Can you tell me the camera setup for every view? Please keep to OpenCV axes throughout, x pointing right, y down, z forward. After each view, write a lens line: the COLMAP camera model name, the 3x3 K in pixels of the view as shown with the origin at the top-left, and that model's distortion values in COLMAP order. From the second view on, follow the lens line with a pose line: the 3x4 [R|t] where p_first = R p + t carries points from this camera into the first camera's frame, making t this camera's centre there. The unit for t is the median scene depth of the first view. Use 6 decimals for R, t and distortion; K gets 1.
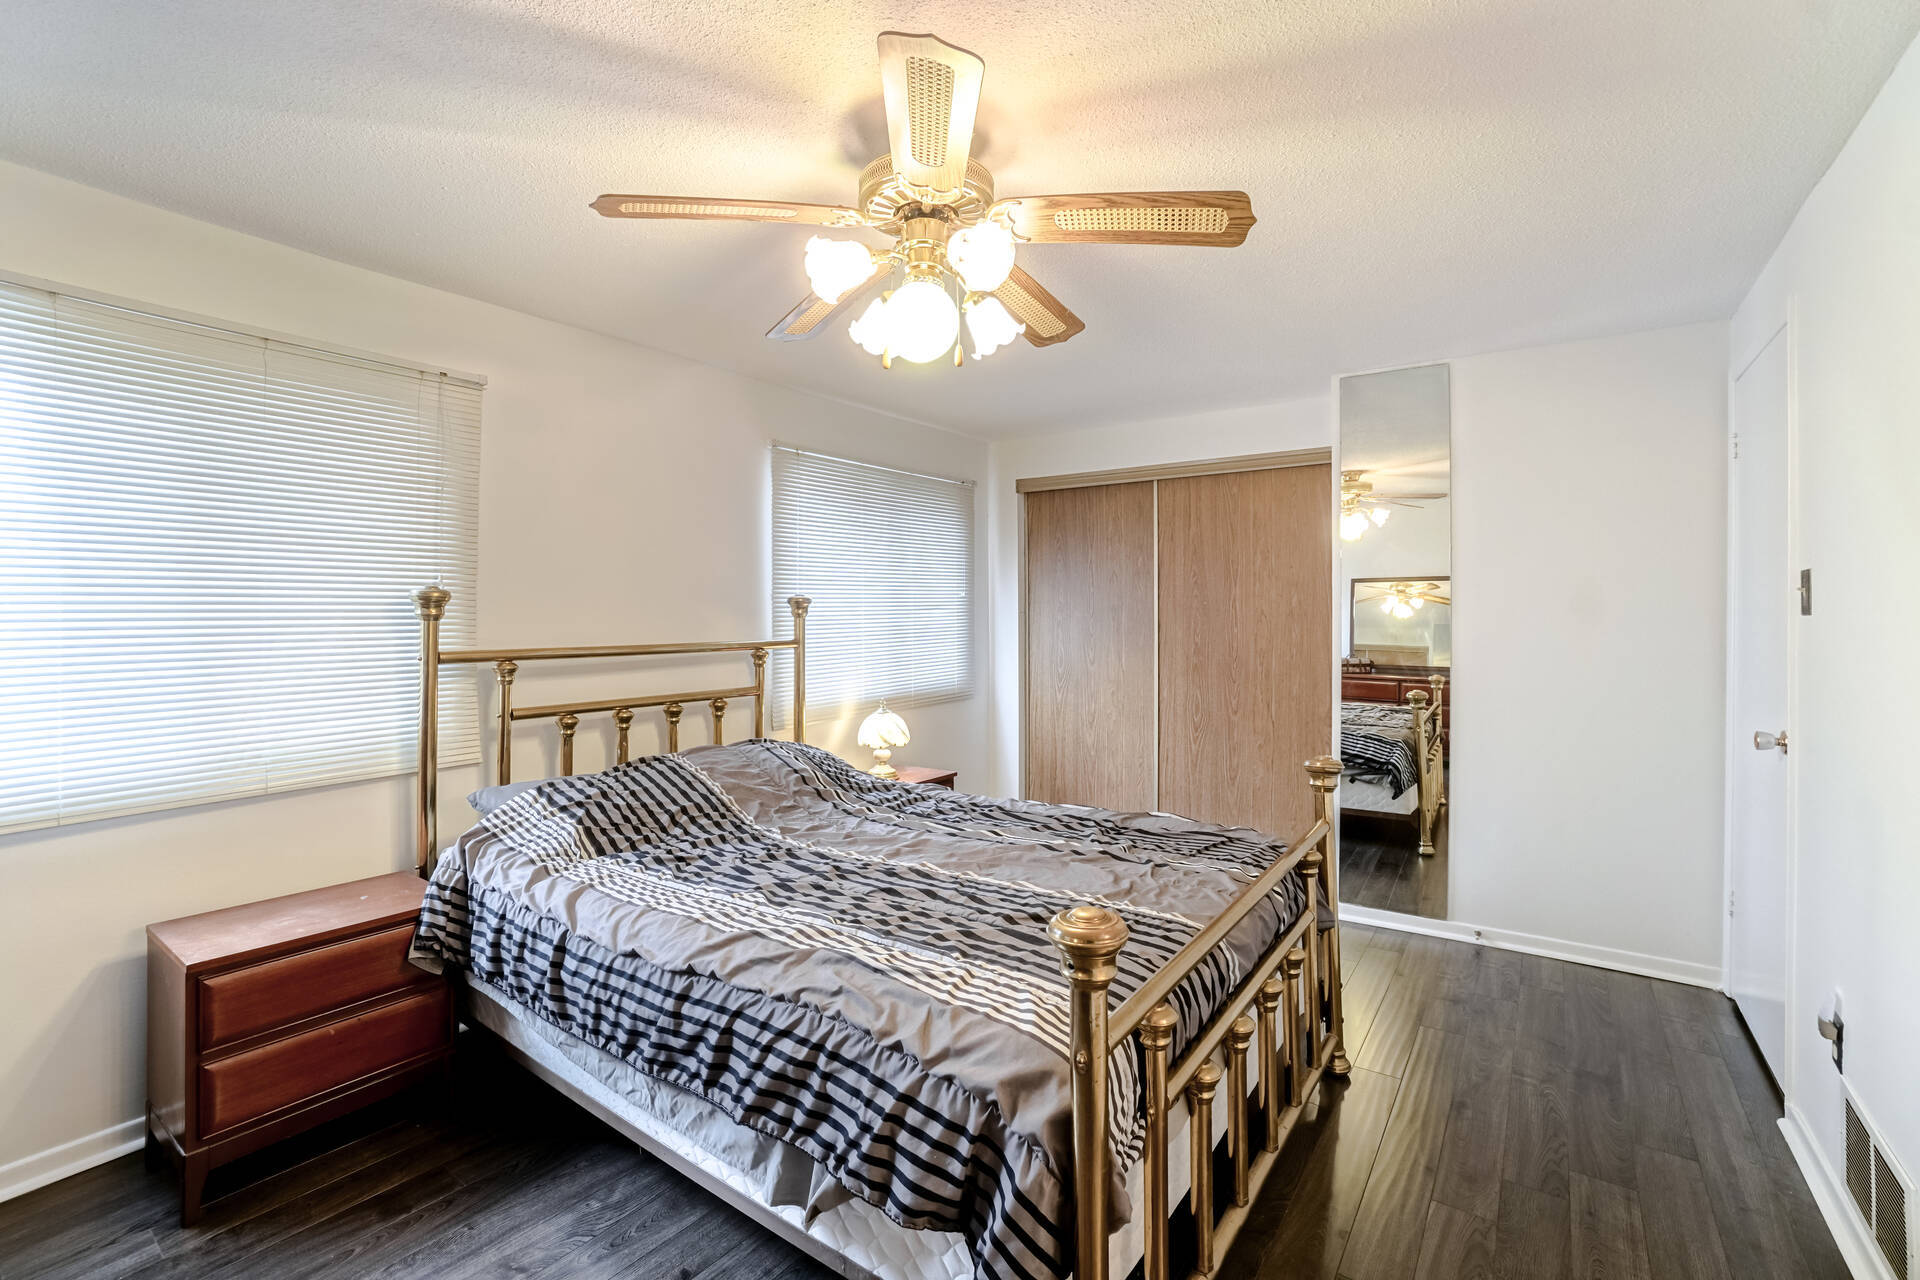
lens RADIAL K [[842.3, 0, 945.0], [0, 842.3, 634.9], [0, 0, 1]] dist [-0.063268, 0.023749]
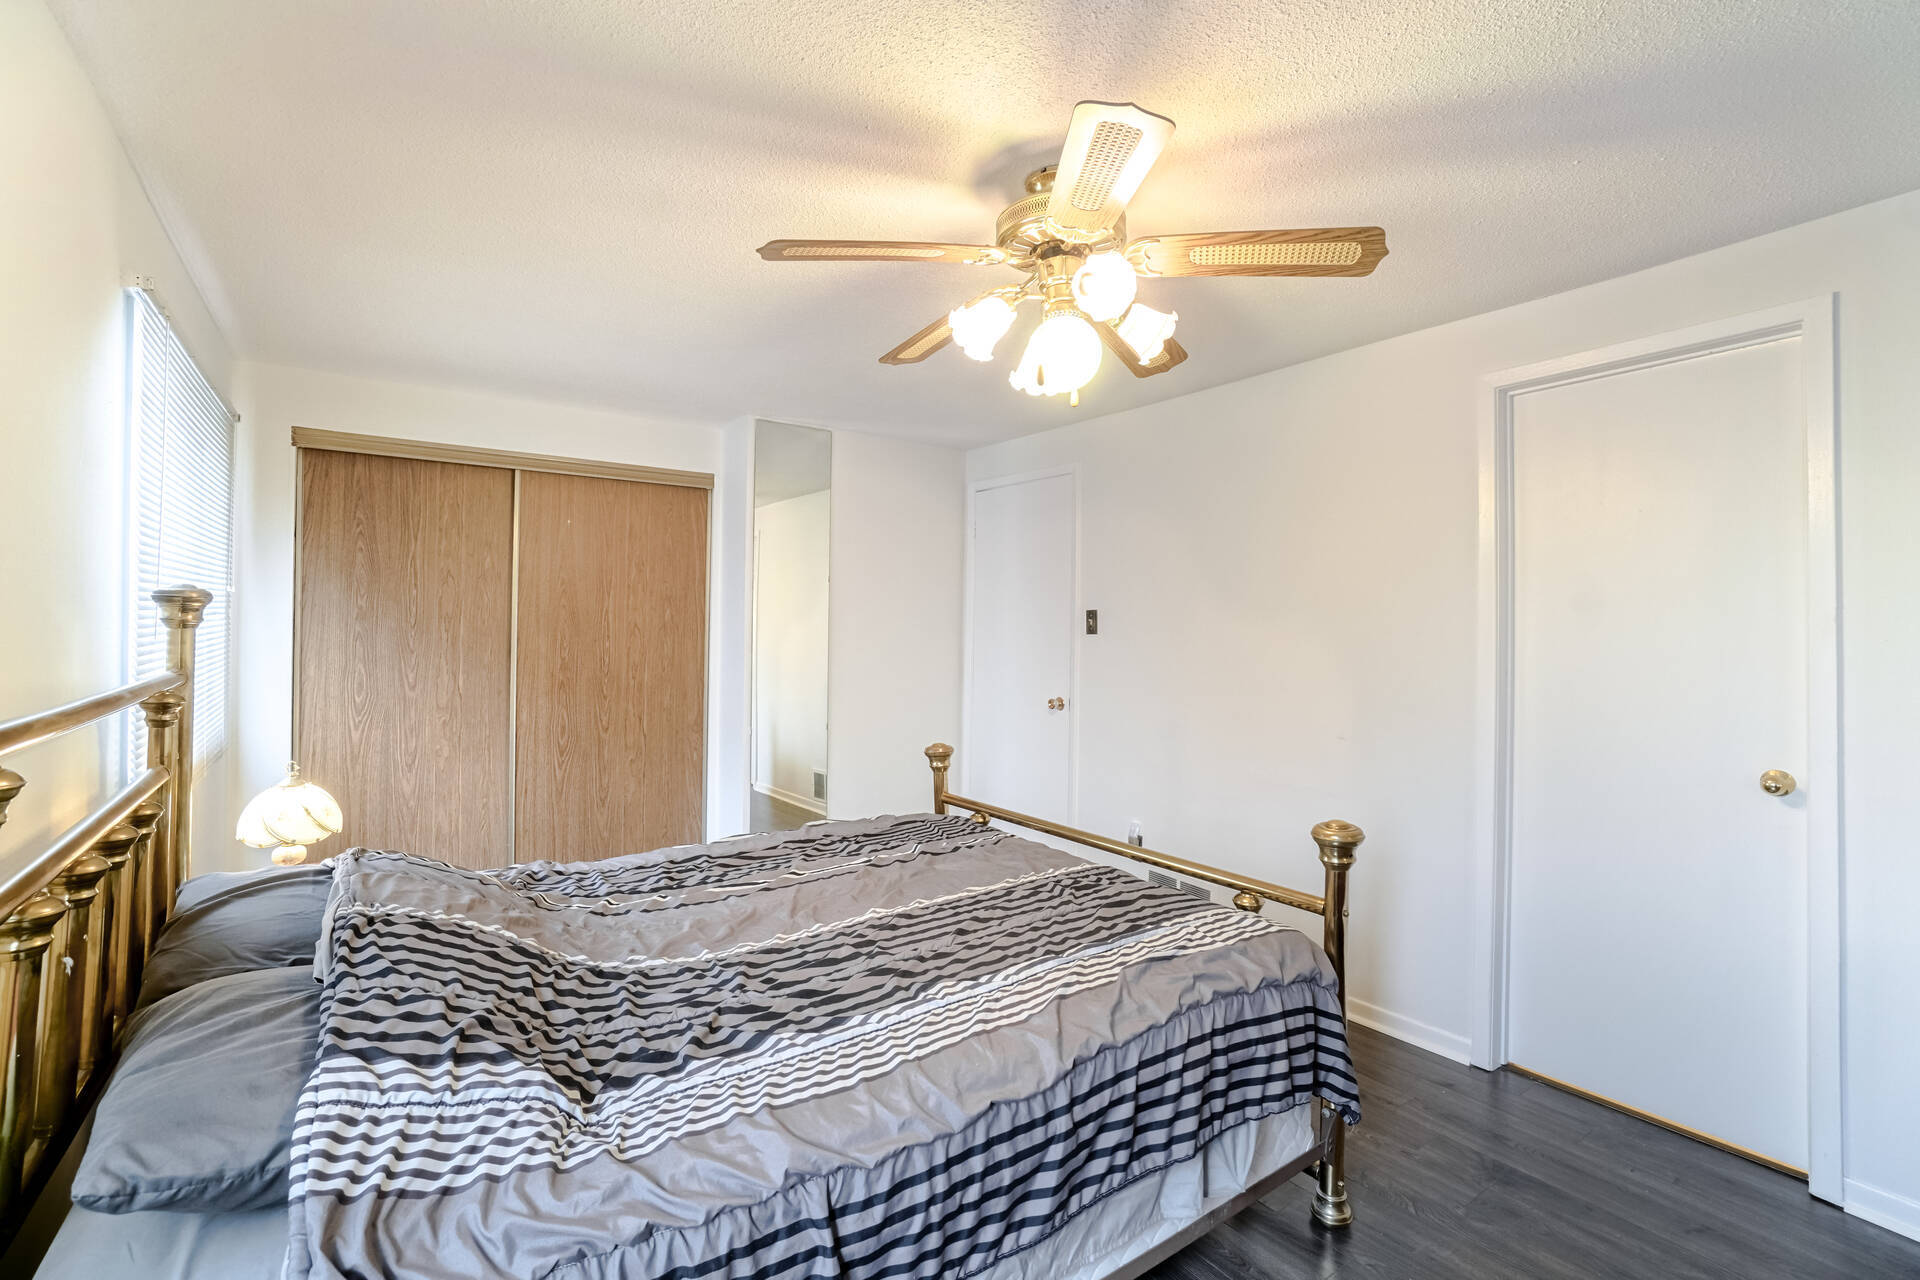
lens RADIAL K [[842.3, 0, 945.0], [0, 842.3, 634.9], [0, 0, 1]] dist [-0.063268, 0.023749]
pose [[0.318034, -0.000018, 0.948079, -0.649763], [0.008231, 0.999962, -0.002742, -0.014629], [-0.948043, 0.008676, 0.318023, 0.490753]]
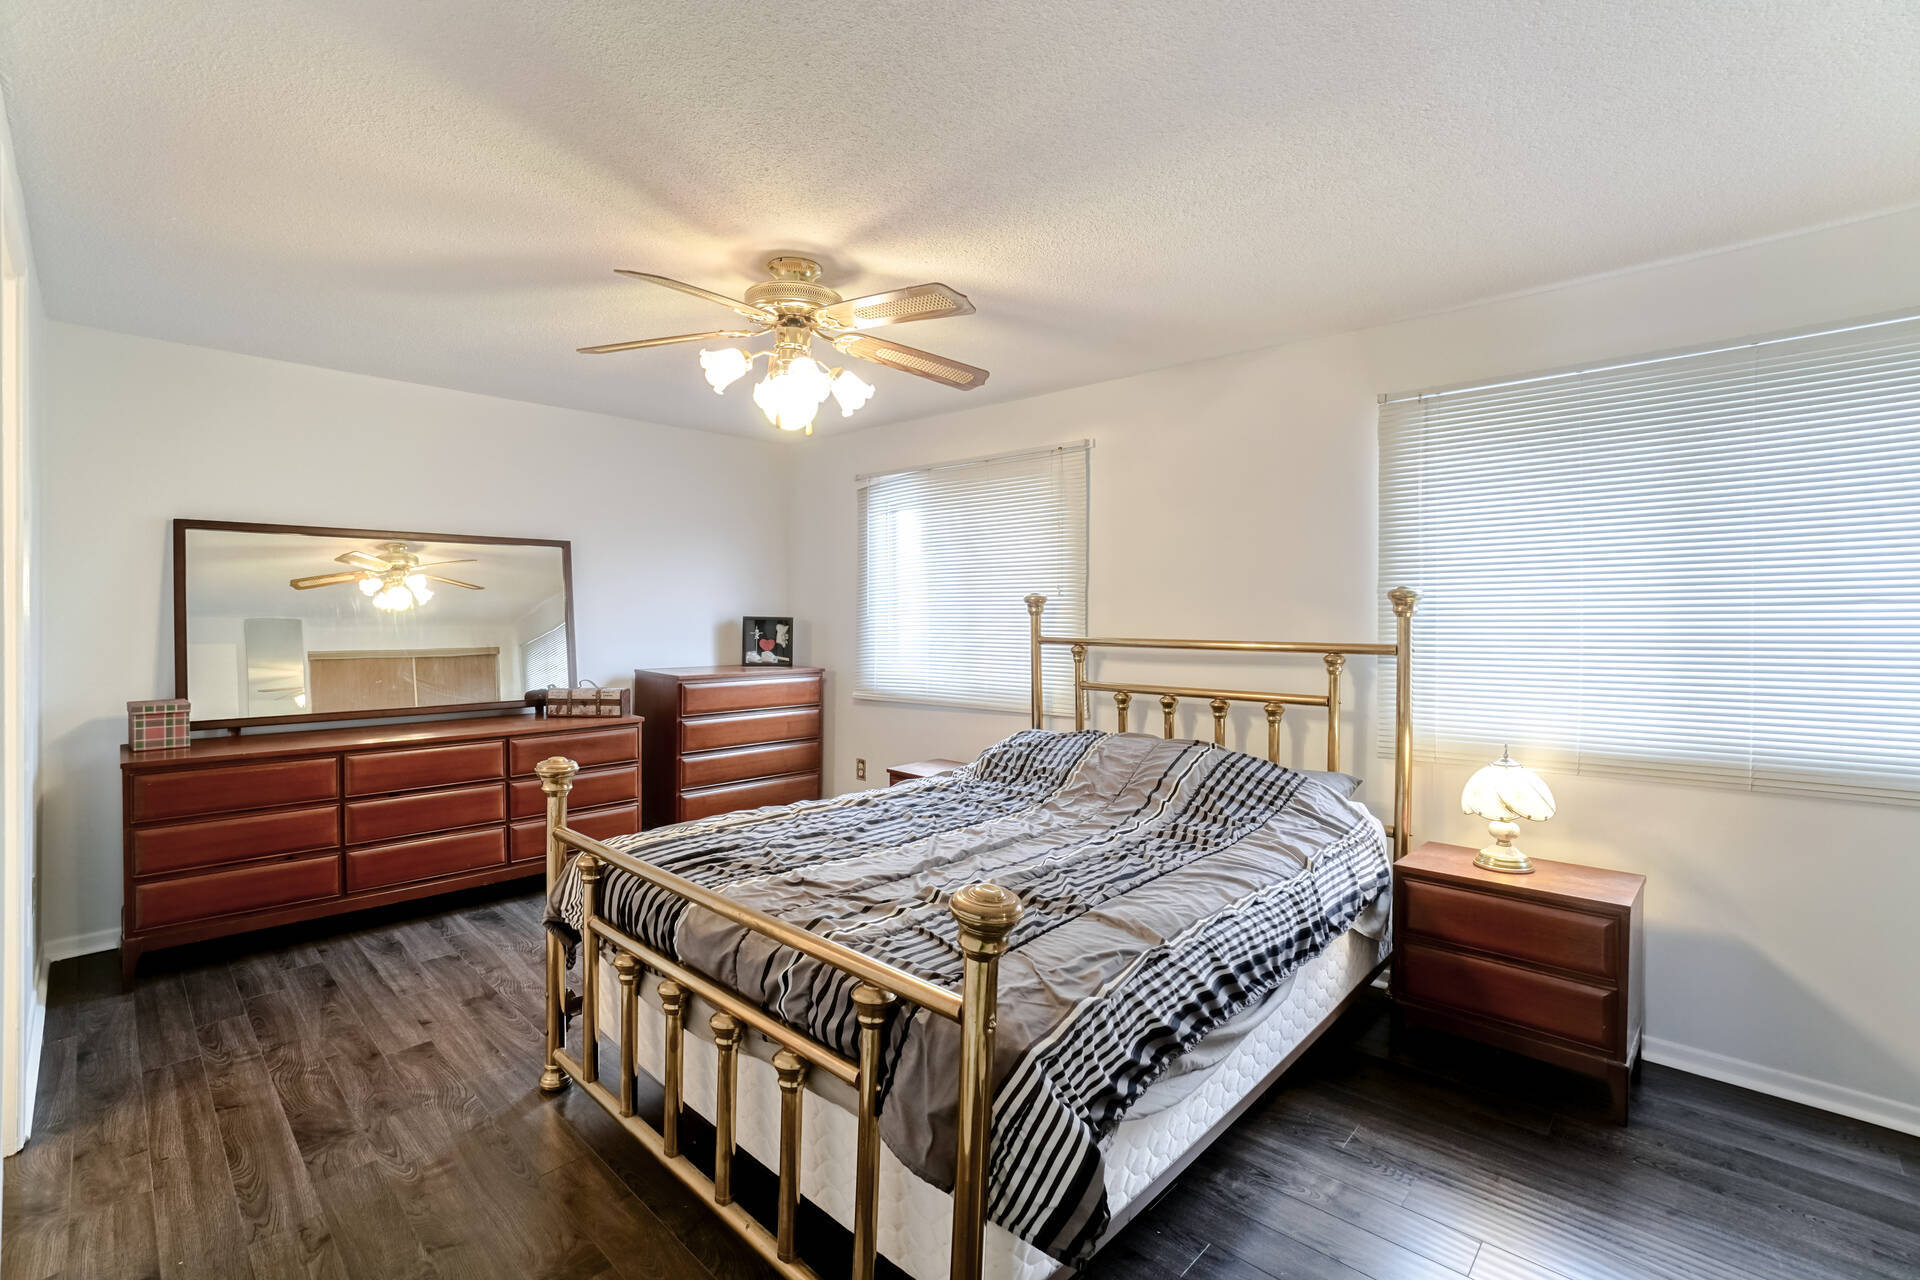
lens RADIAL K [[842.3, 0, 945.0], [0, 842.3, 634.9], [0, 0, 1]] dist [-0.063268, 0.023749]
pose [[-0.123893, 0.022151, -0.992048, 0.805690], [-0.030064, 0.999208, 0.026066, -0.014243], [0.991840, 0.033054, -0.123129, 0.873698]]
